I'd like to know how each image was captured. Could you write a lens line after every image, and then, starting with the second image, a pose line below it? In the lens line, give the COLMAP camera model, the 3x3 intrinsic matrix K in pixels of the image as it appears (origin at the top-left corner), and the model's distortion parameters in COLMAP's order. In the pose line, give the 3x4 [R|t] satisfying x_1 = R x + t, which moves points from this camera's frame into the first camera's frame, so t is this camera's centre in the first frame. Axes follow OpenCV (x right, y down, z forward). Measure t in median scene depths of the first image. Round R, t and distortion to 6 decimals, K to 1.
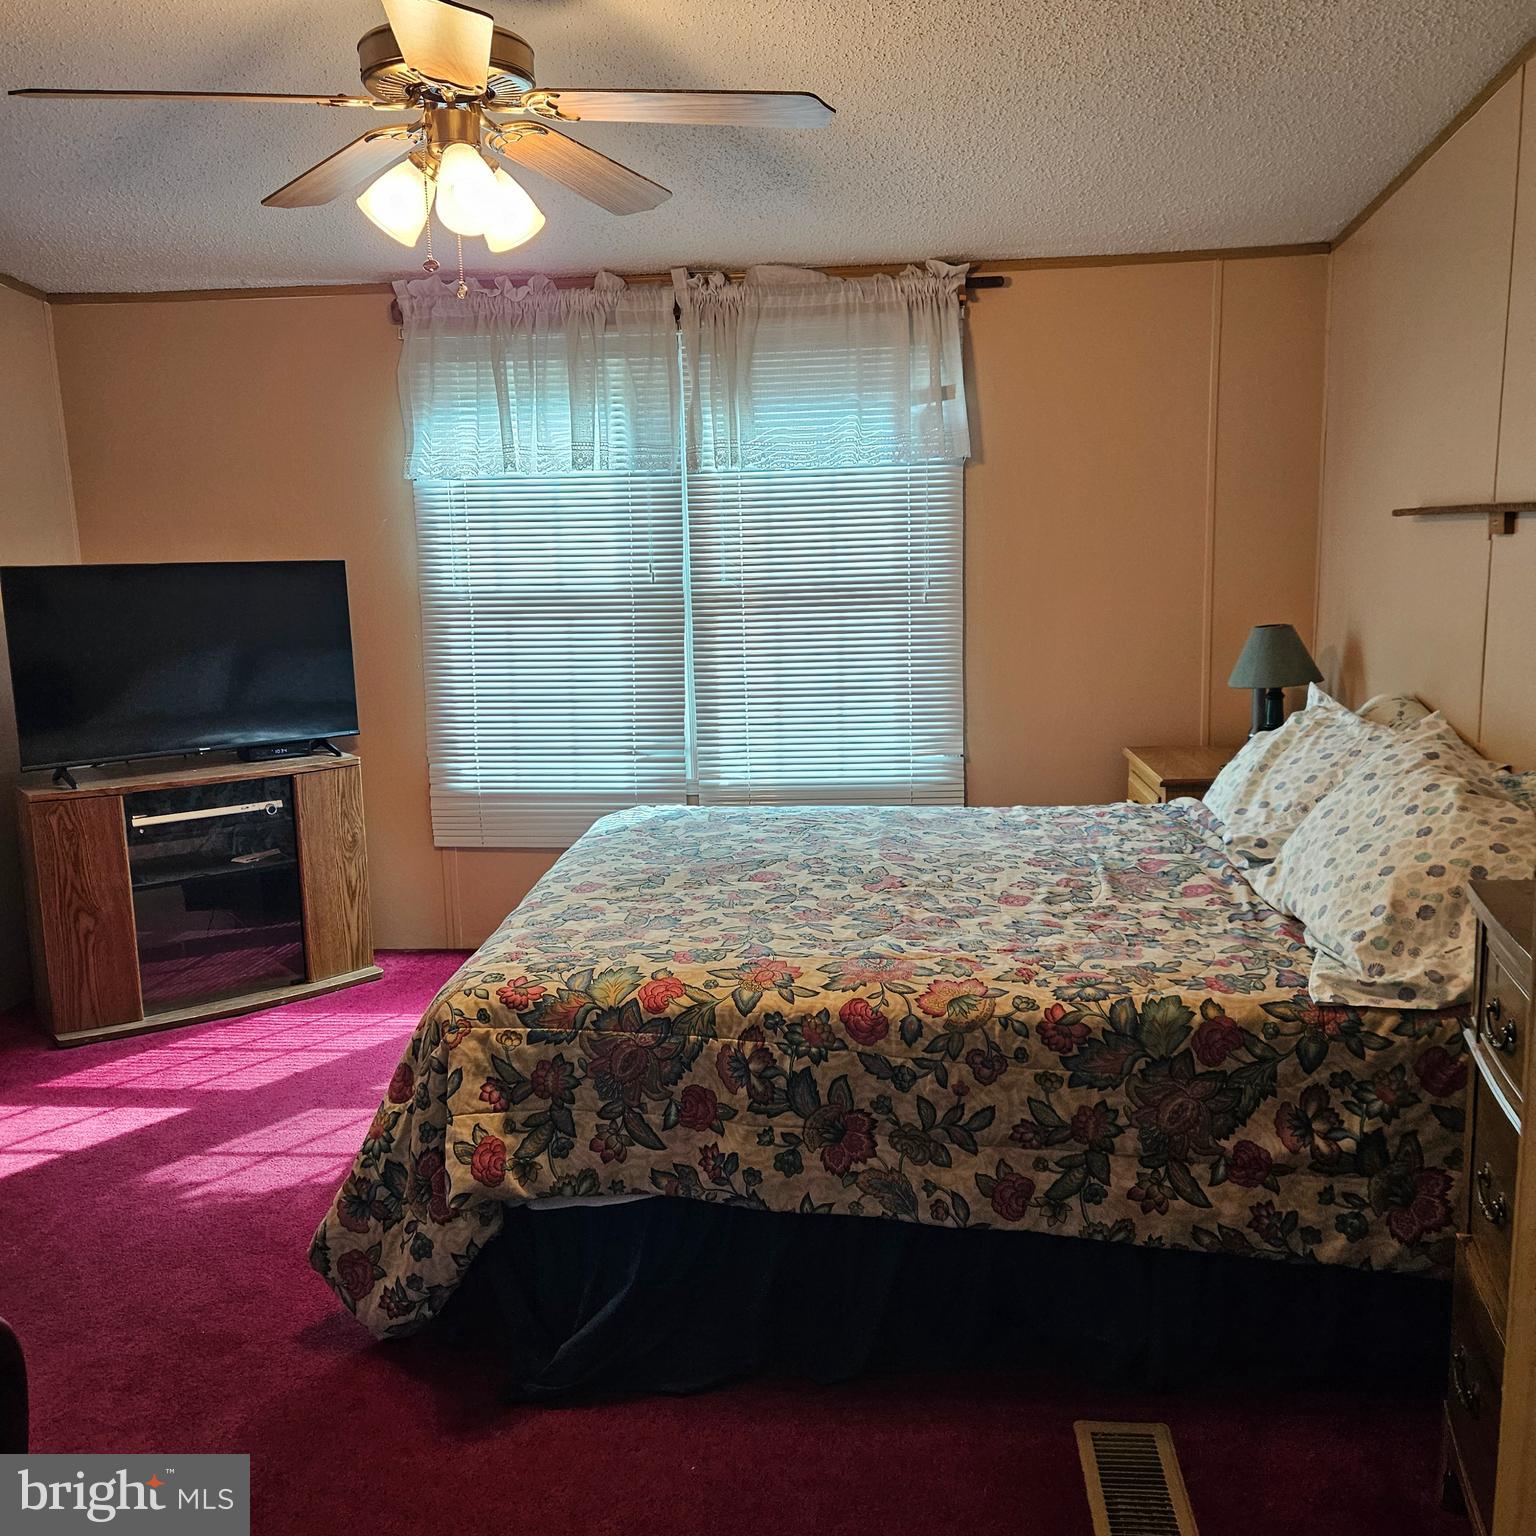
lens RADIAL K [[1298.5, 0, 762.0], [0, 1298.5, 766.0], [0, 0, 1]] dist [0.080178, -0.073902]
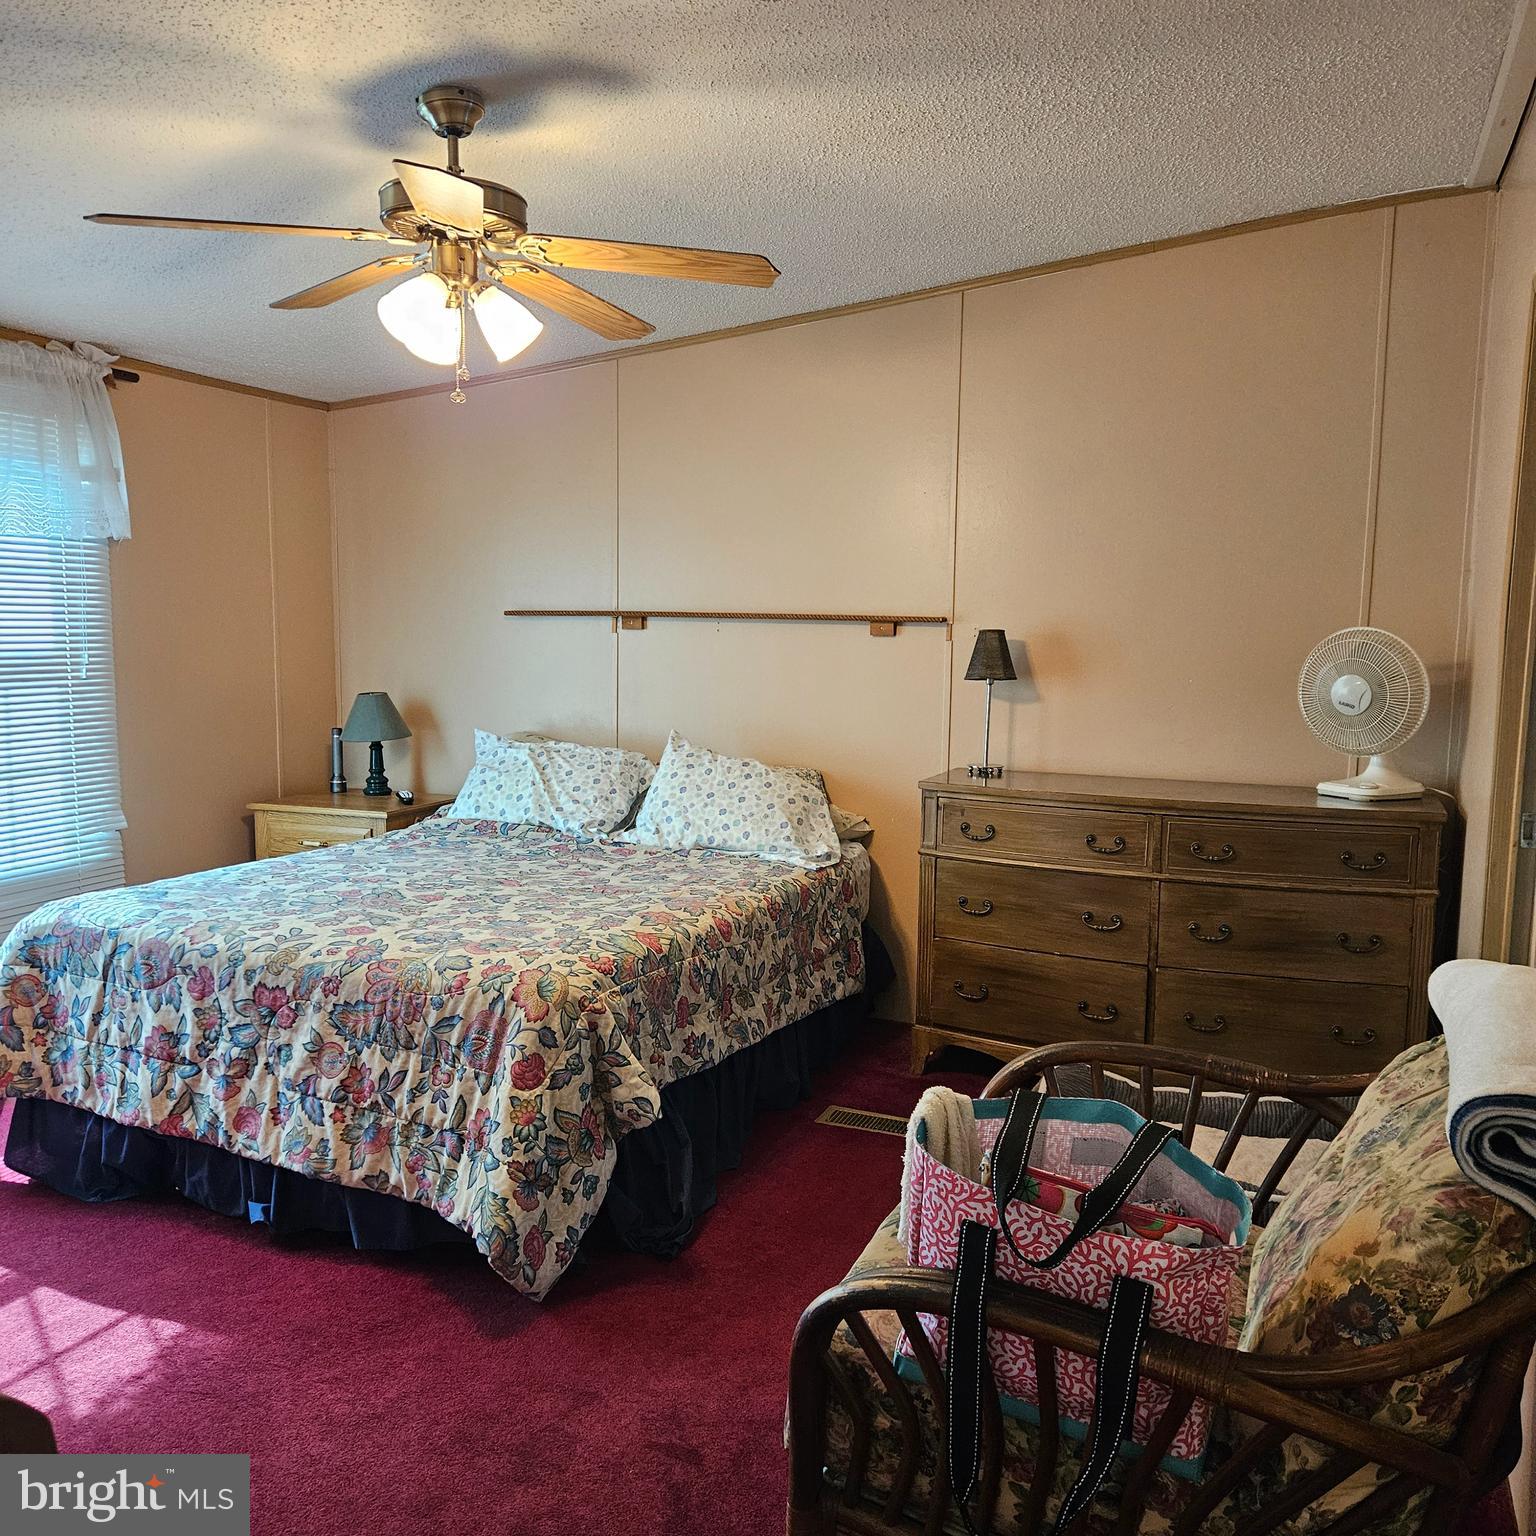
lens RADIAL K [[1298.5, 0, 762.0], [0, 1298.5, 766.0], [0, 0, 1]] dist [0.080178, -0.073902]
pose [[0.341374, -0.076535, 0.936806, -1.334933], [0.141579, 0.989495, 0.029248, -0.034225], [-0.929204, 0.122648, 0.348623, 0.386537]]
